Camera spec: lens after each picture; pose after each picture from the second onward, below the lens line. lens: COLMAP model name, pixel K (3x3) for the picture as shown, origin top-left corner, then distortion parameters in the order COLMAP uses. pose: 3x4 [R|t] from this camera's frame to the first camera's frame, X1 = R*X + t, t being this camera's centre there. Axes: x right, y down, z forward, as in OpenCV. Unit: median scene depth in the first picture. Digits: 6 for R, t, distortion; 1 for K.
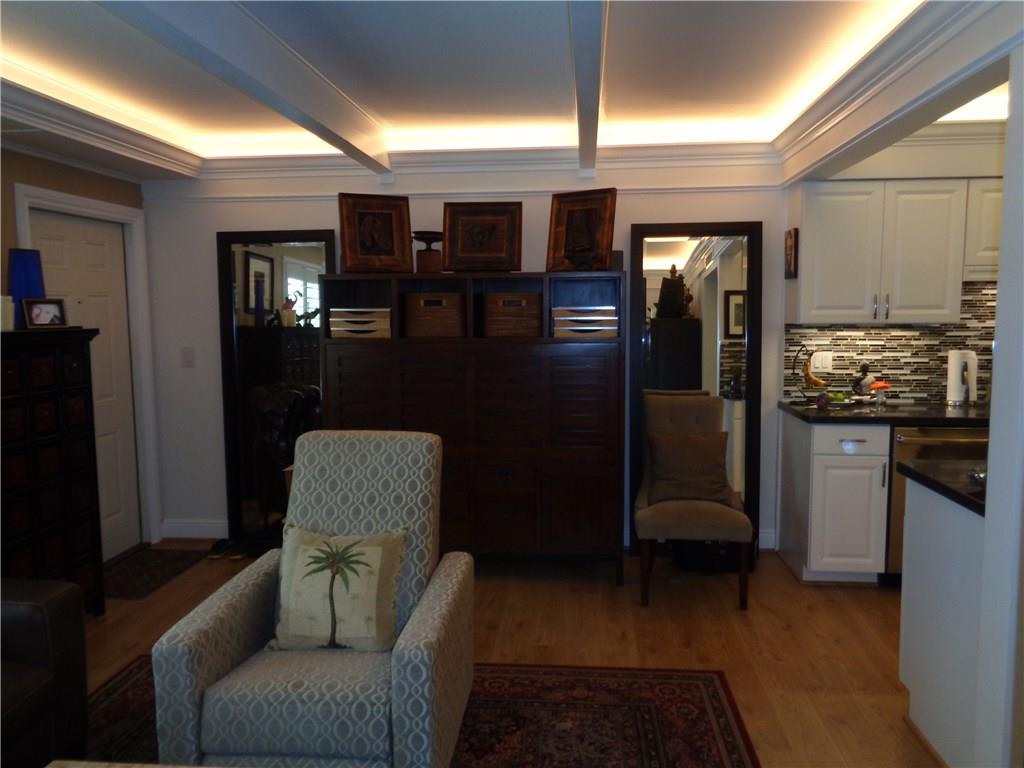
lens RADIAL K [[772.3, 0, 512.0], [0, 772.3, 384.0], [0, 0, 1]] dist [0.006149, -0.000636]
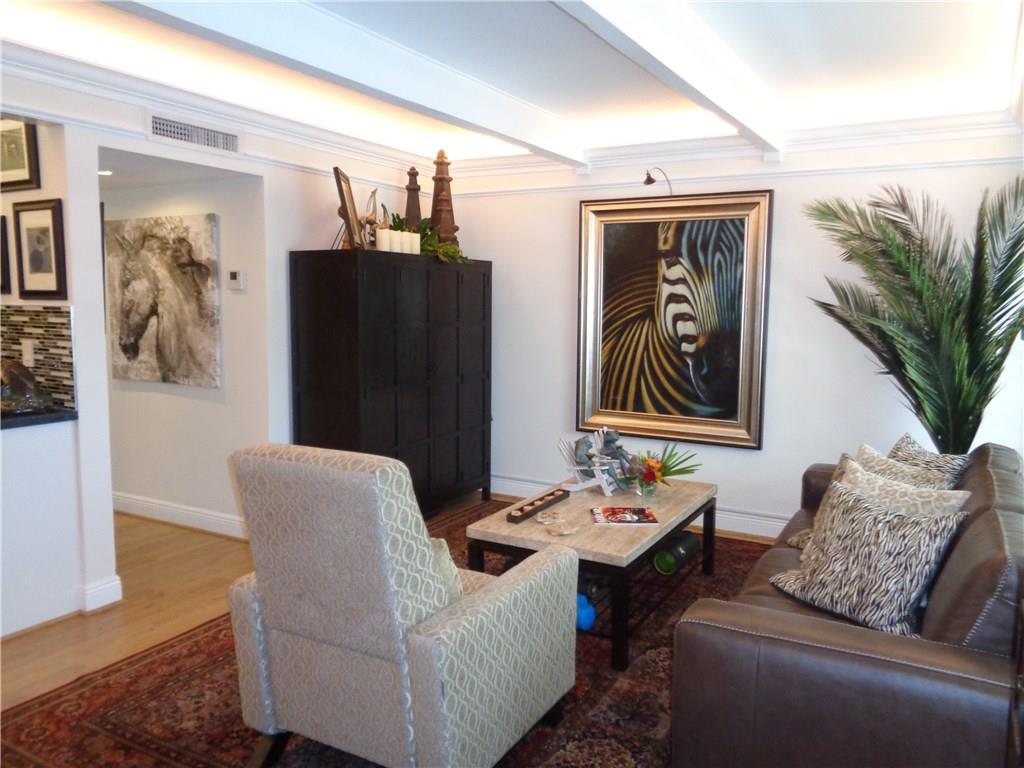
lens RADIAL K [[772.3, 0, 512.0], [0, 772.3, 384.0], [0, 0, 1]] dist [0.006149, -0.000636]
pose [[-0.909174, -0.048859, 0.413540, -0.407362], [0.035482, 0.980392, 0.193837, -0.083555], [-0.414902, 0.190905, -0.889613, 0.987135]]
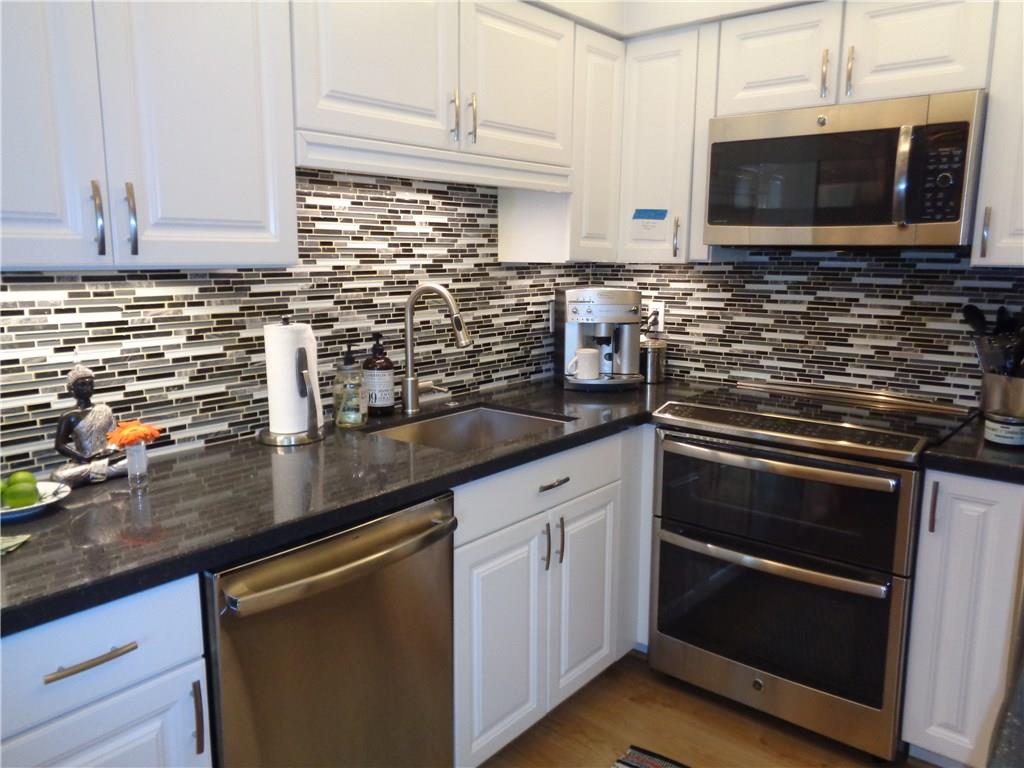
lens RADIAL K [[772.3, 0, 512.0], [0, 772.3, 384.0], [0, 0, 1]] dist [0.006149, -0.000636]
pose [[0.557824, -0.132934, 0.819244, 0.262636], [0.073250, 0.991123, 0.110947, -0.048407], [-0.826721, -0.001879, 0.562609, 0.611247]]
